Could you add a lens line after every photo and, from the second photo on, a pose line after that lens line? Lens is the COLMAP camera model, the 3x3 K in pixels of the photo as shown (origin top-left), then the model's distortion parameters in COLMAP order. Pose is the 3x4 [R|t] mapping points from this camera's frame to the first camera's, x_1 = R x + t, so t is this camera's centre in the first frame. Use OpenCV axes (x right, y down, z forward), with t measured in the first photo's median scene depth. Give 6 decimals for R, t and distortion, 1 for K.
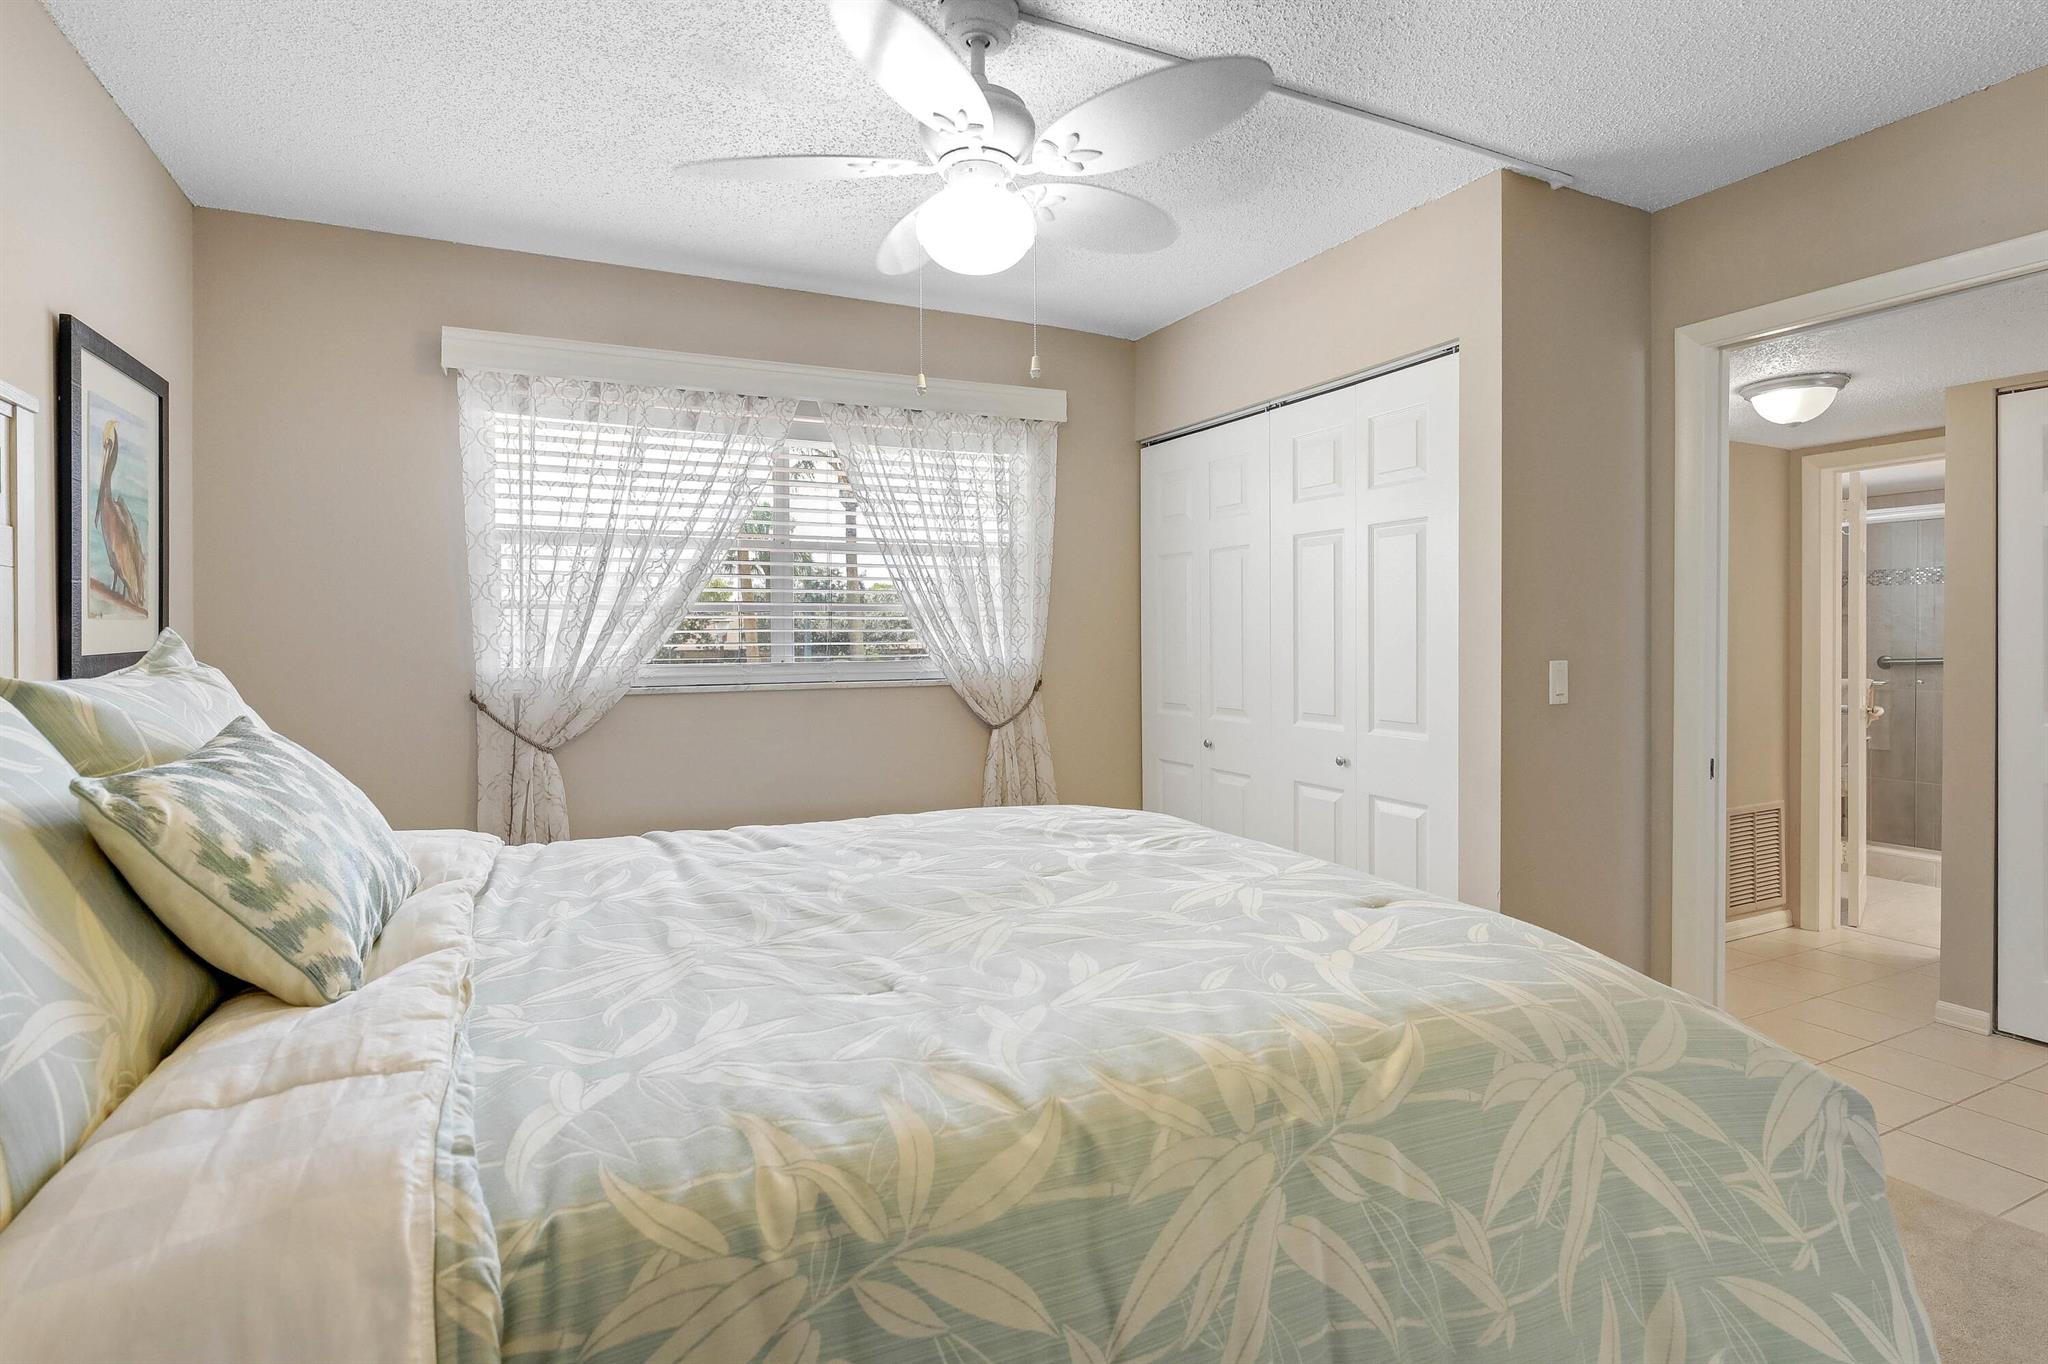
lens RADIAL K [[994.2, 0, 1020.9], [0, 994.2, 658.2], [0, 0, 1]] dist [-0.000273, 0.000151]
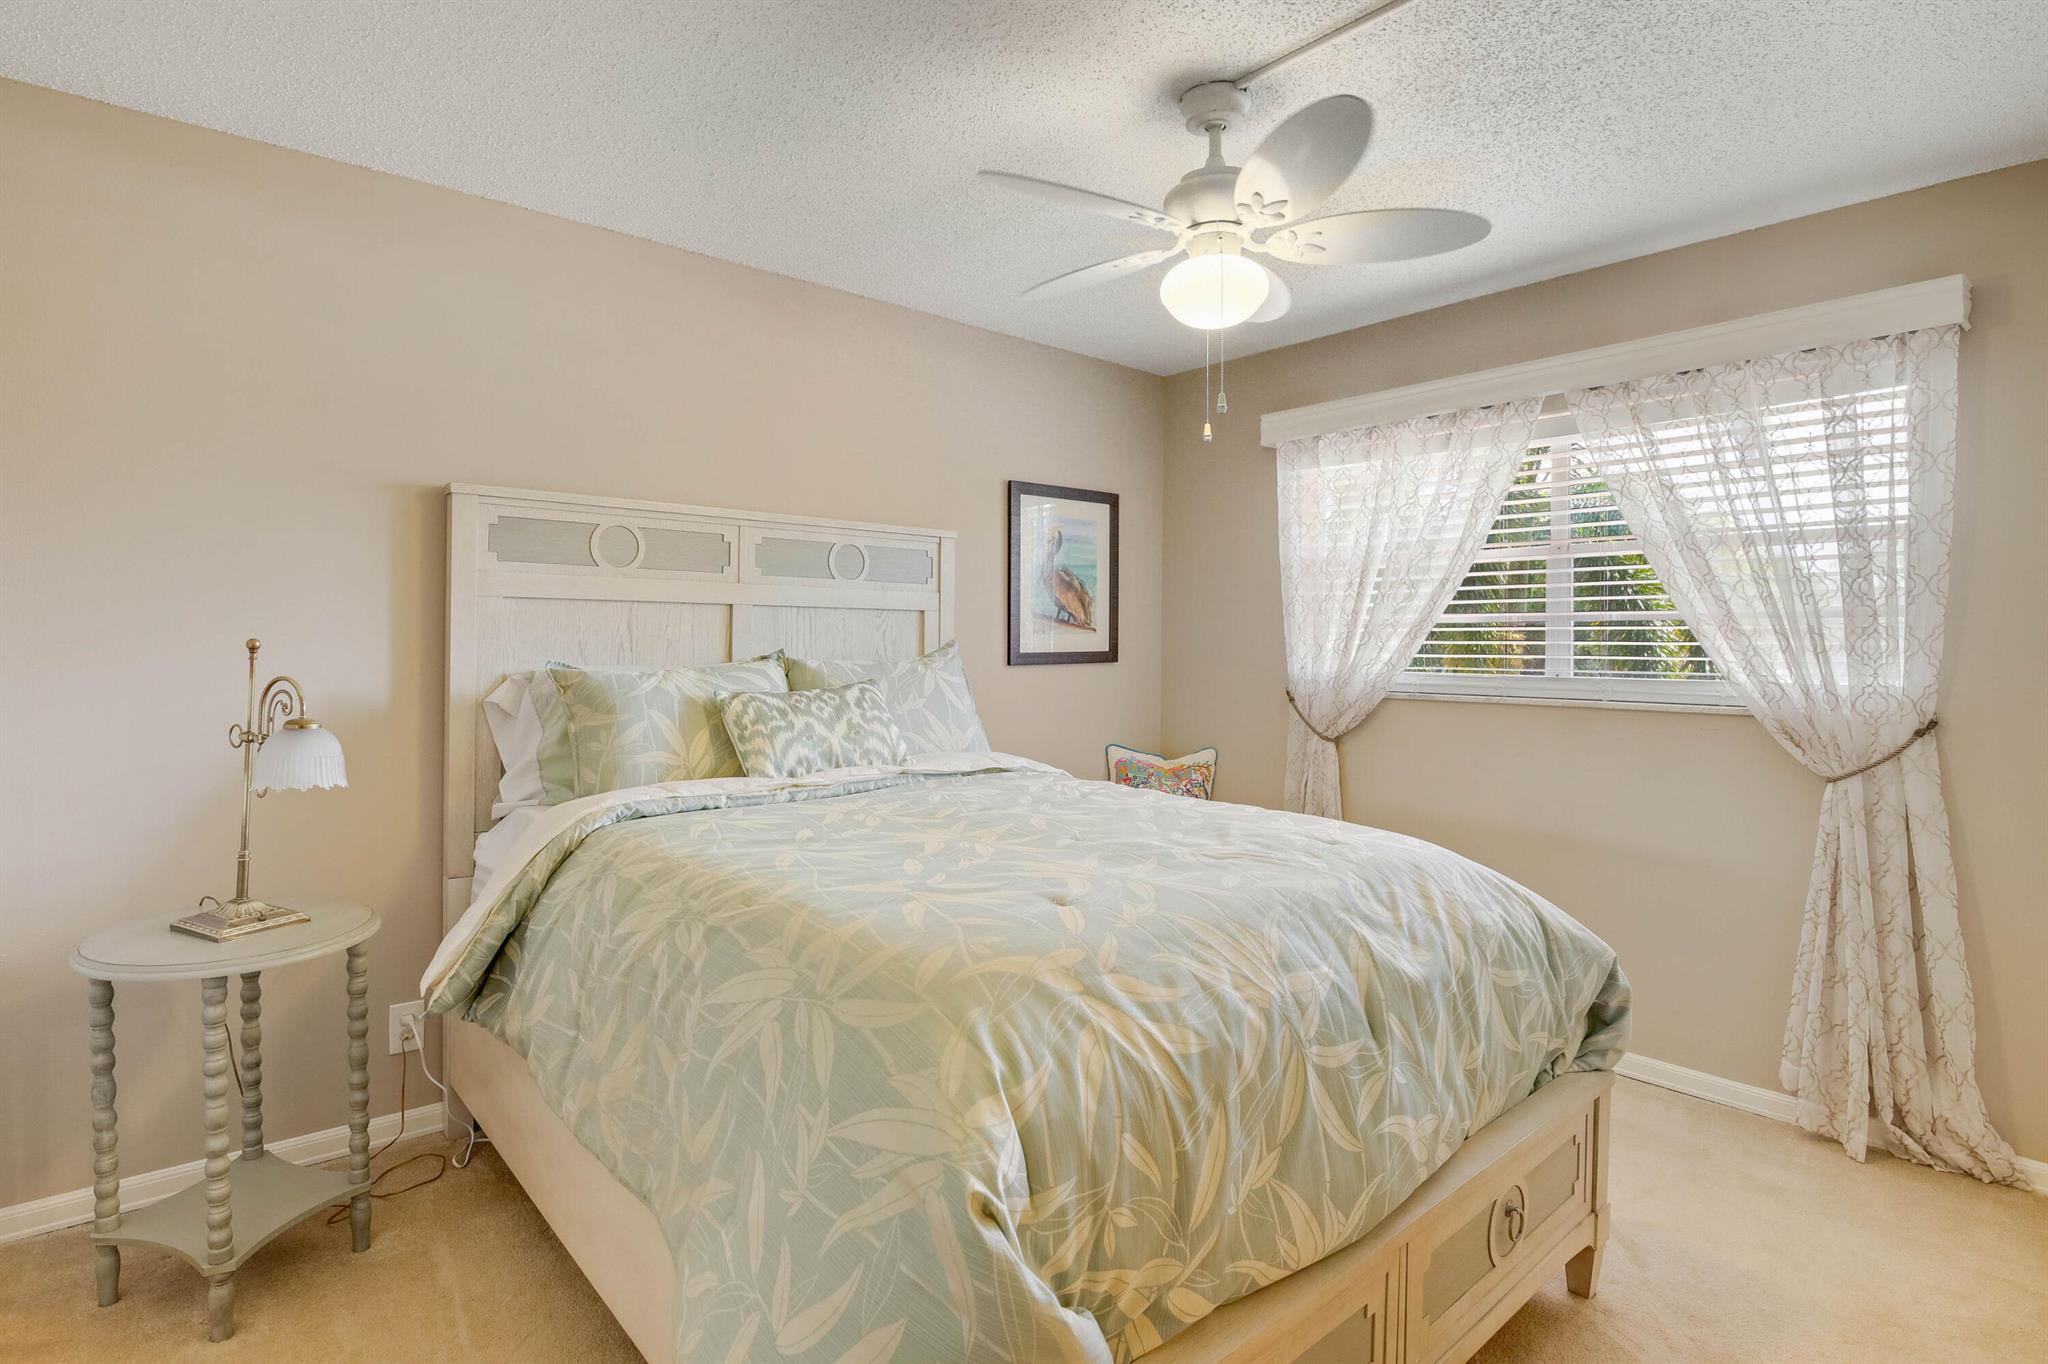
lens RADIAL K [[1020.2, 0, 1013.5], [0, 1020.2, 649.8], [0, 0, 1]] dist [-0.002407, -0.000644]
pose [[0.264563, 0.012656, -0.964285, 0.579523], [-0.030797, 0.999515, 0.004669, -0.009924], [0.963877, 0.028462, 0.264824, 0.271296]]
